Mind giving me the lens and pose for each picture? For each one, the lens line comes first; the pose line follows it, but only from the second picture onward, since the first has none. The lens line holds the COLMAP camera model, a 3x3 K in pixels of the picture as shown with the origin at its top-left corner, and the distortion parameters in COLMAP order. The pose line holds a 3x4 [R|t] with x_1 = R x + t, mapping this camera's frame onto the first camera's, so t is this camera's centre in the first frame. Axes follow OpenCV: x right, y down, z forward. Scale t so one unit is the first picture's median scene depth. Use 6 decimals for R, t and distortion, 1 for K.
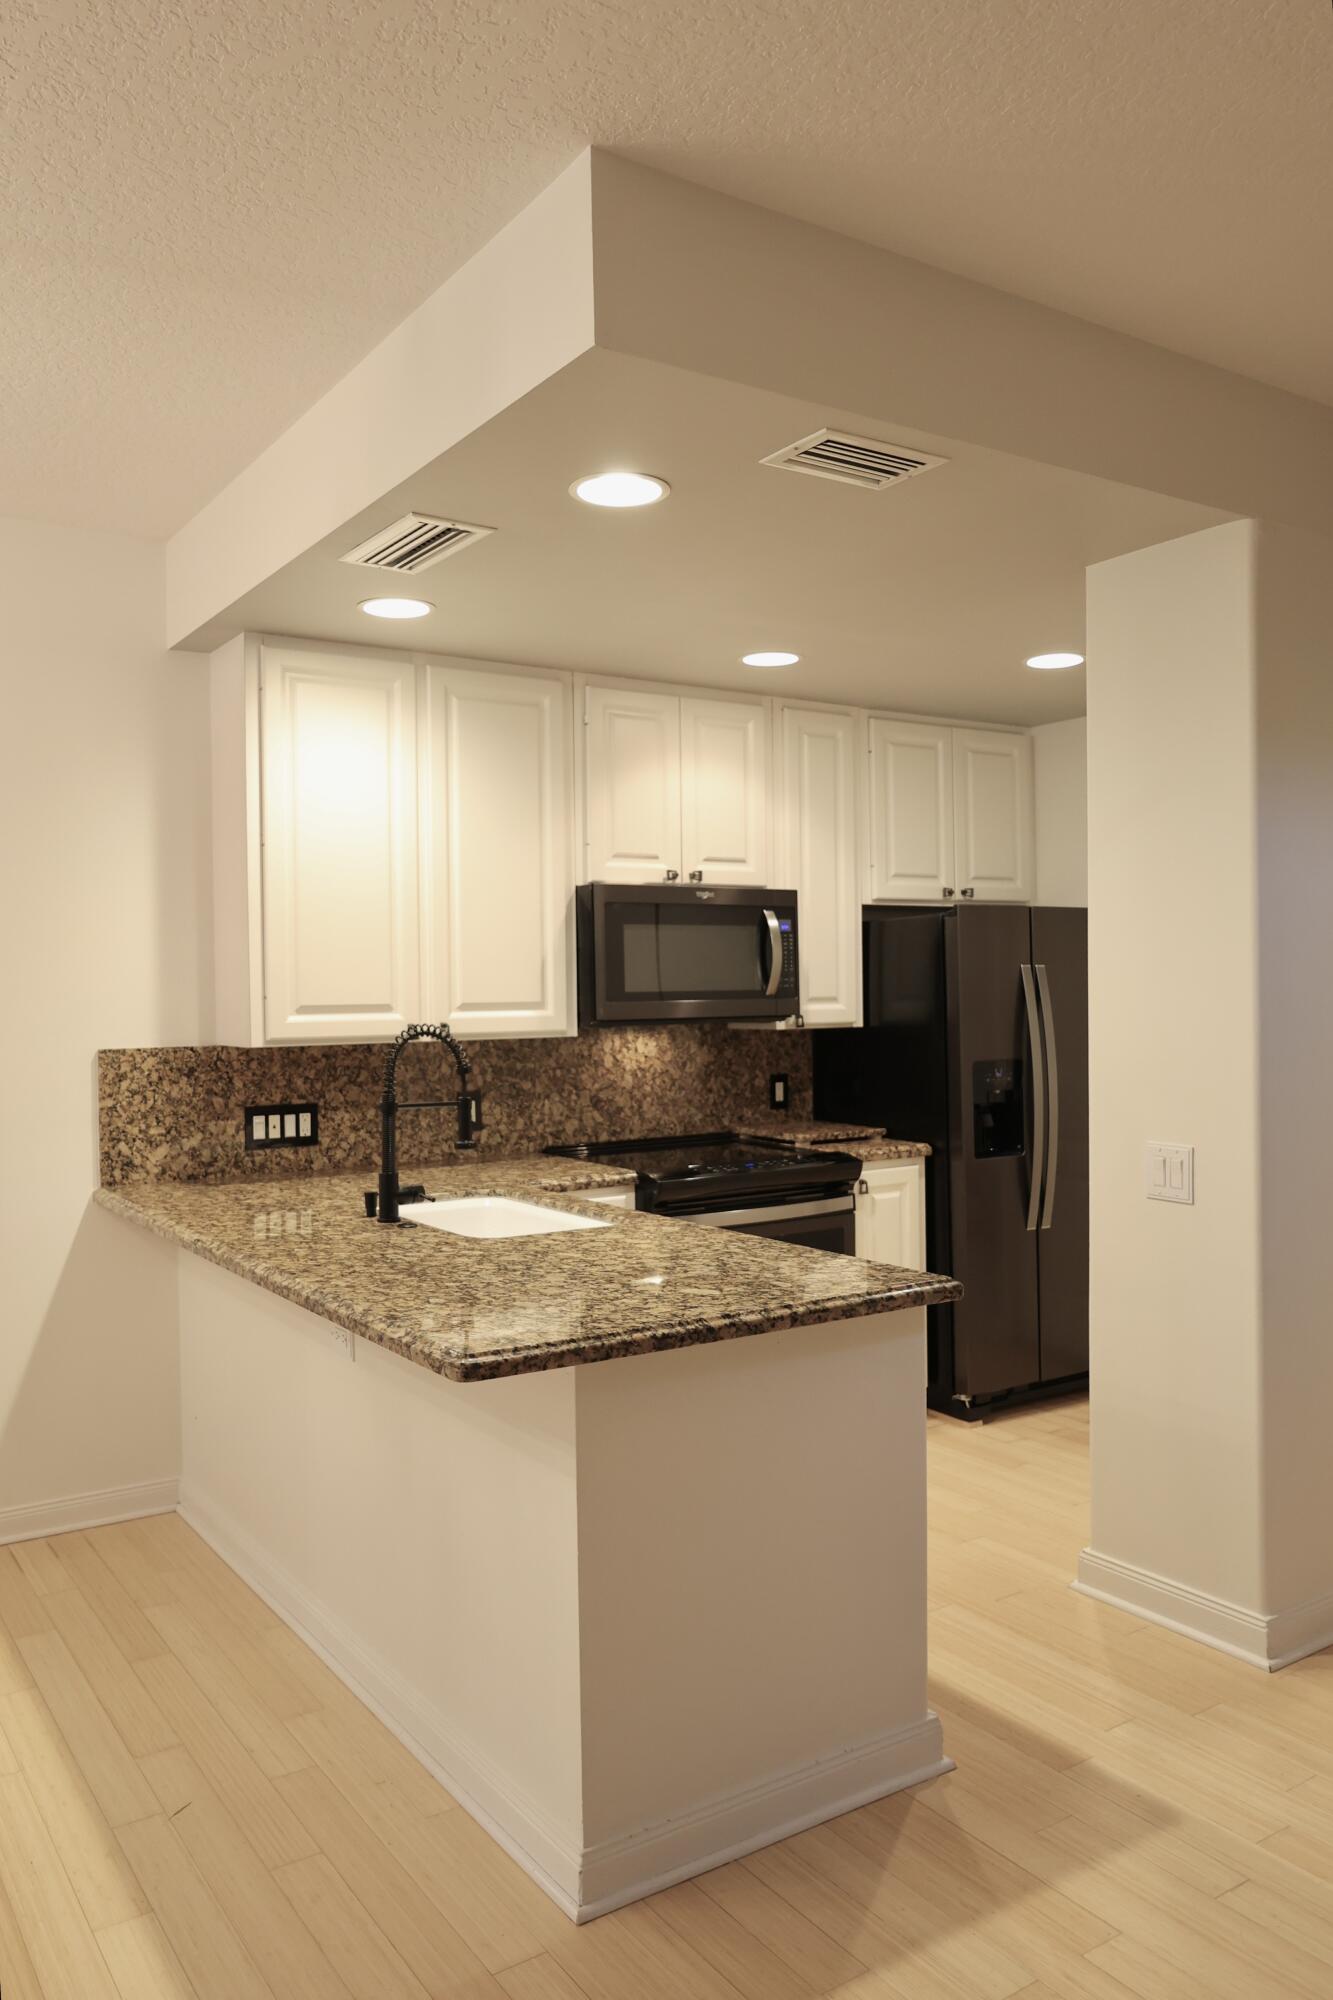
lens RADIAL K [[1481.1, 0, 666.5], [0, 1481.1, 1000.0], [0, 0, 1]] dist [-0.007368, -0.004310]
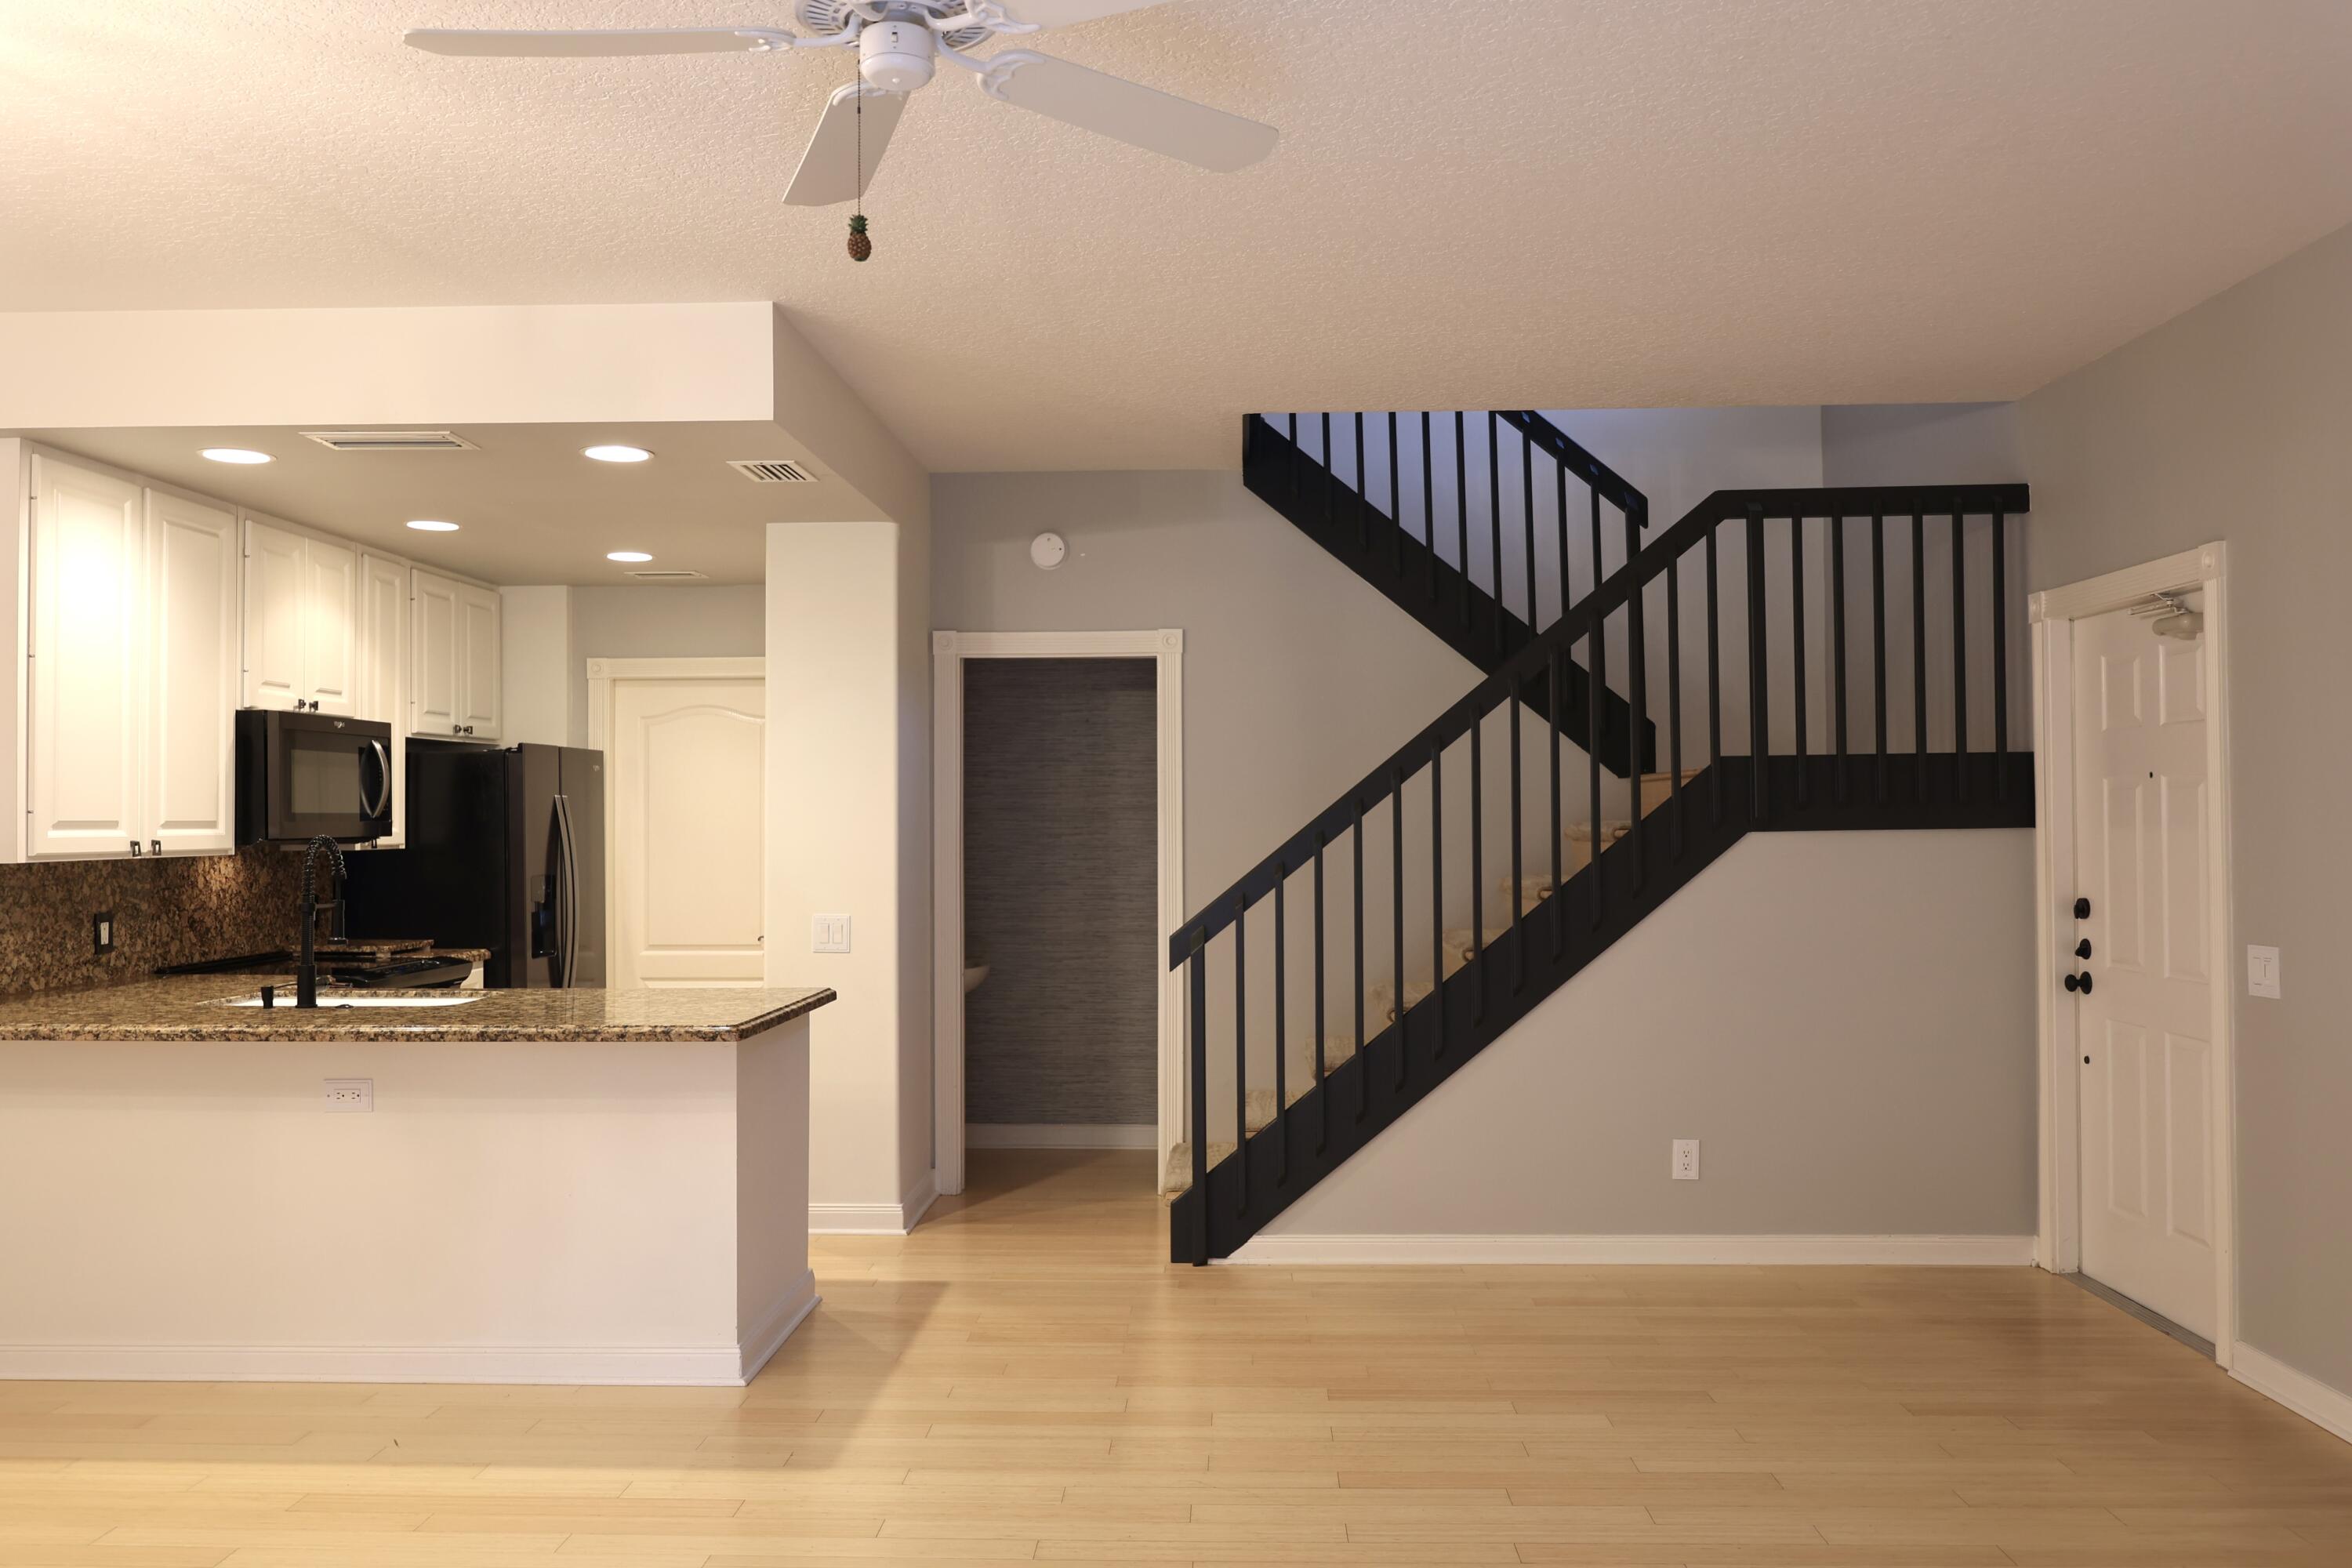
lens RADIAL K [[1787.9, 0, 1176.0], [0, 1787.9, 784.0], [0, 0, 1]] dist [-0.005129, -0.002761]
pose [[0.580861, 0.027604, 0.813534, -0.707096], [0.001108, 0.999397, -0.034701, 0.019369], [-0.814002, 0.021058, 0.580480, -0.268211]]
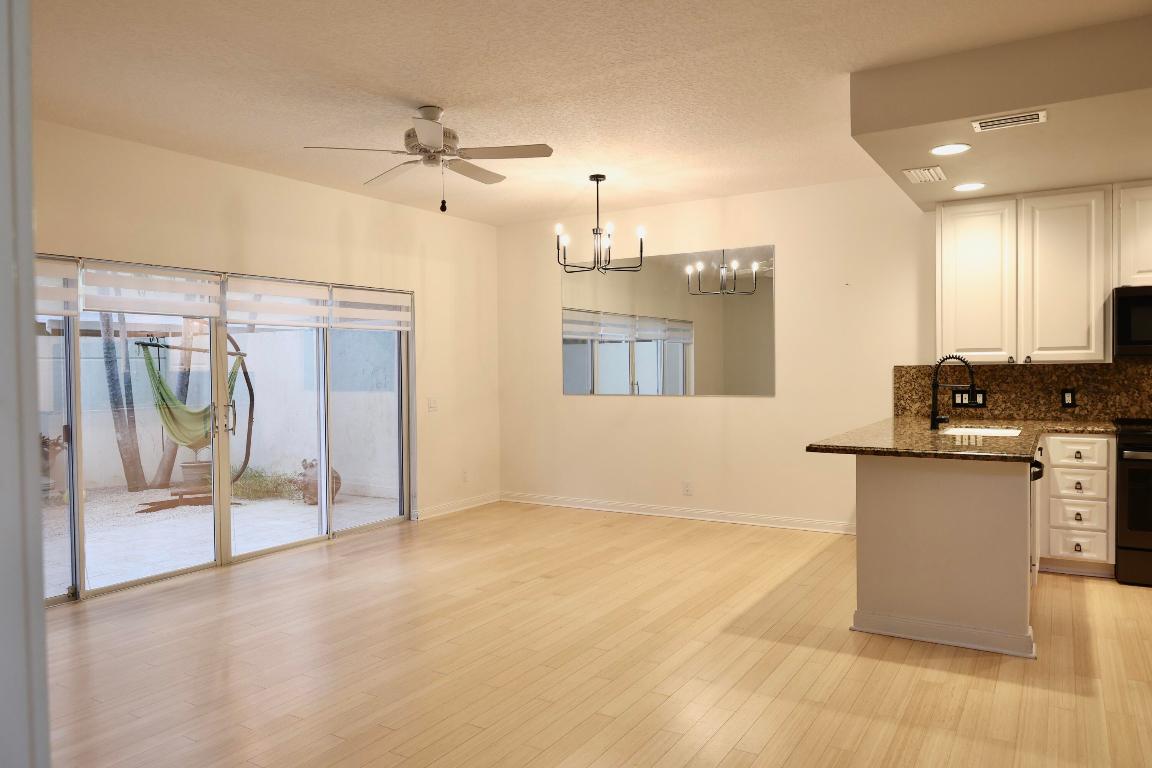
lens RADIAL K [[793.3, 0, 576.0], [0, 793.3, 384.0], [0, 0, 1]] dist [-0.001256, -0.000245]
pose [[0.416268, 0.028254, -0.908803, 0.636144], [0.001450, 0.999495, 0.031738, 0.018018], [0.909241, -0.014529, 0.416017, -0.129208]]
